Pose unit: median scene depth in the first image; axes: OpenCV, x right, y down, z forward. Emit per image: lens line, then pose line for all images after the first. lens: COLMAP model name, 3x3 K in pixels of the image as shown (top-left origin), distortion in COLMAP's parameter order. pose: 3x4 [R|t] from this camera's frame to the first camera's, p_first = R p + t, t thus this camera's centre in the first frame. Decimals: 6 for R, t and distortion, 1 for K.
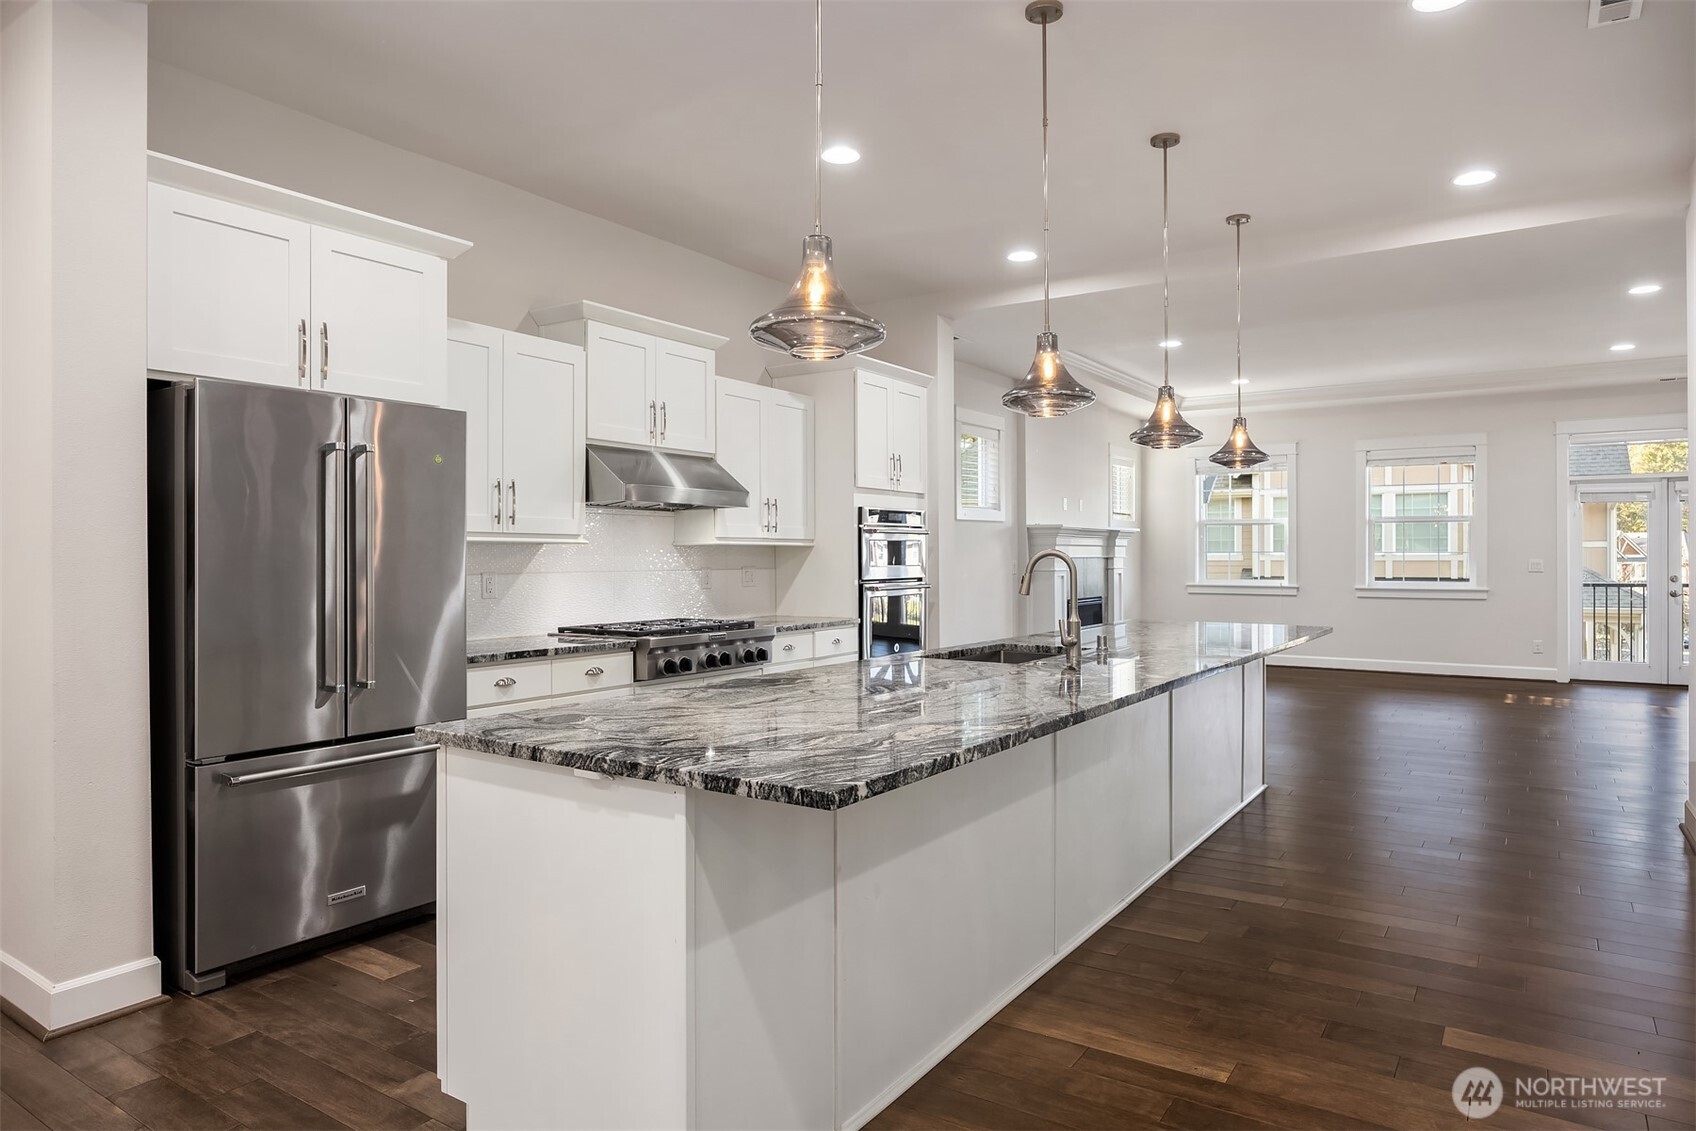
lens RADIAL K [[1051.6, 0, 849.4], [0, 1051.6, 564.5], [0, 0, 1]] dist [-0.002170, -0.000340]
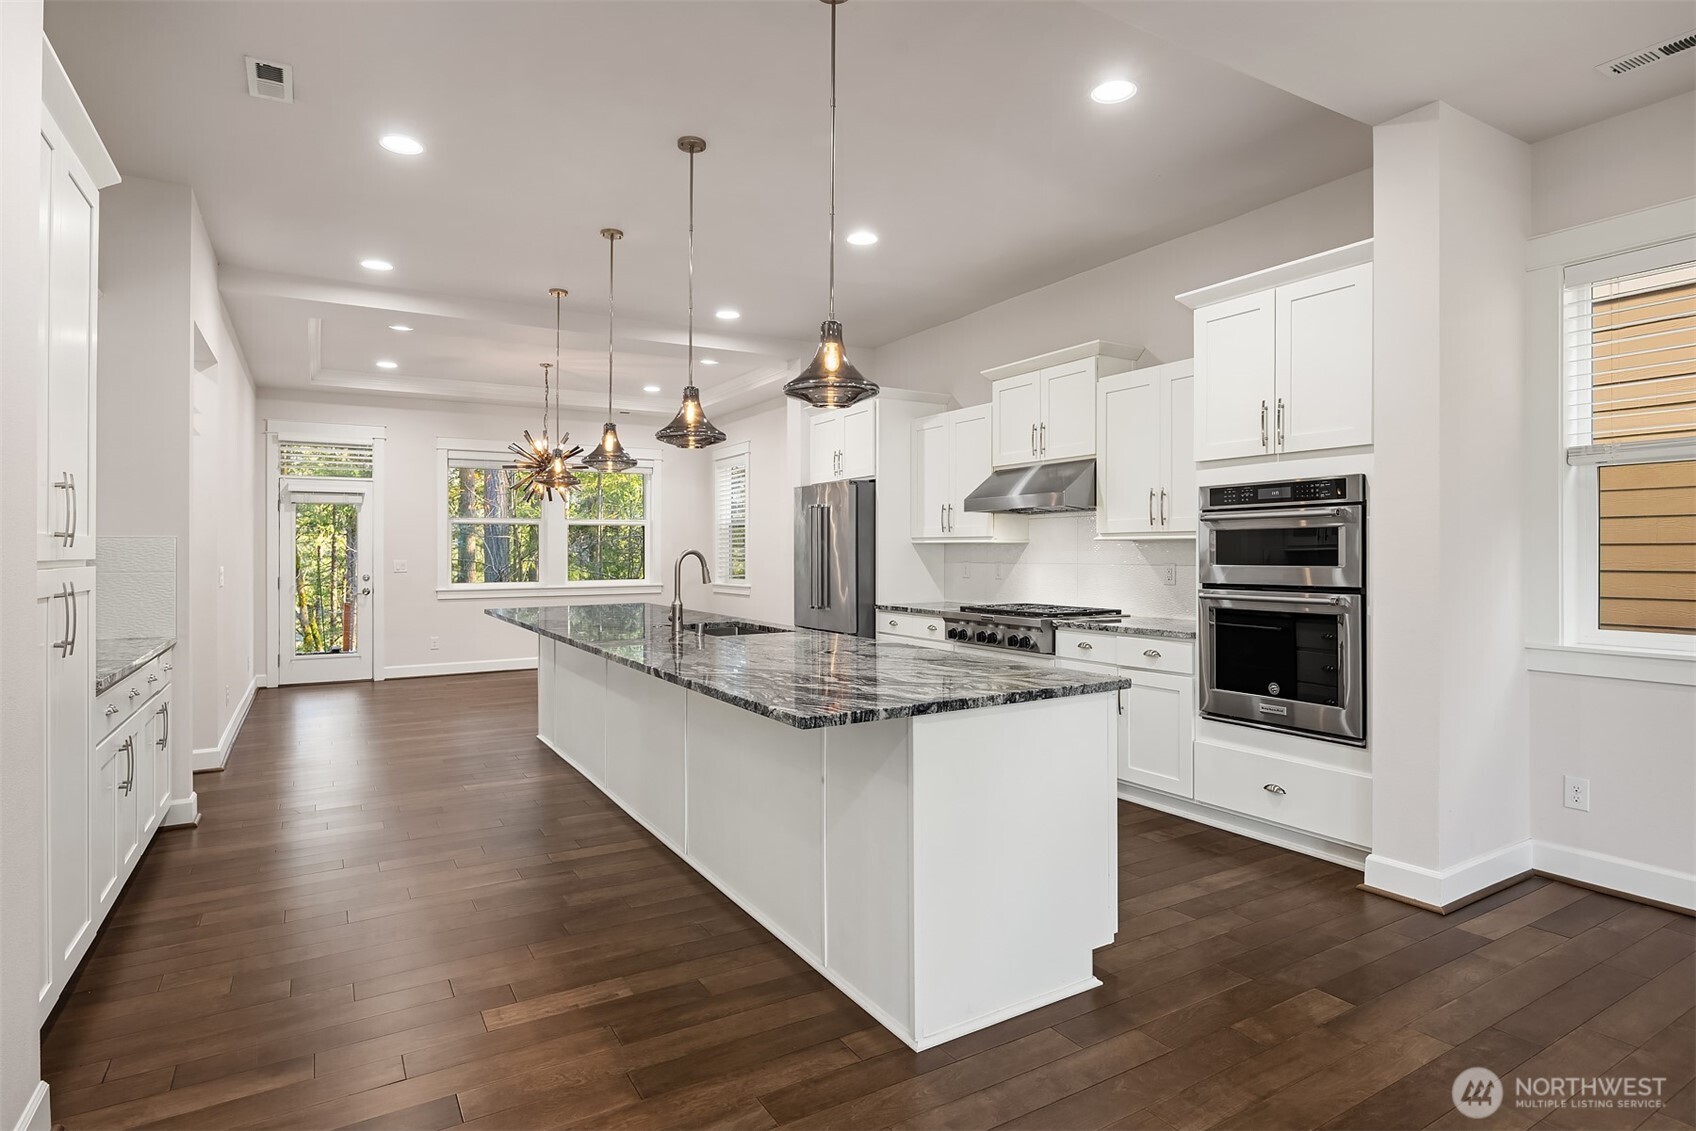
lens RADIAL K [[869.4, 0, 846.0], [0, 869.4, 554.7], [0, 0, 1]] dist [-0.009900, -0.000948]
pose [[-0.429277, 0.003480, -0.903166, 0.836800], [-0.006987, 0.999950, 0.007173, -0.010450], [0.903146, 0.009389, -0.429231, 1.262466]]
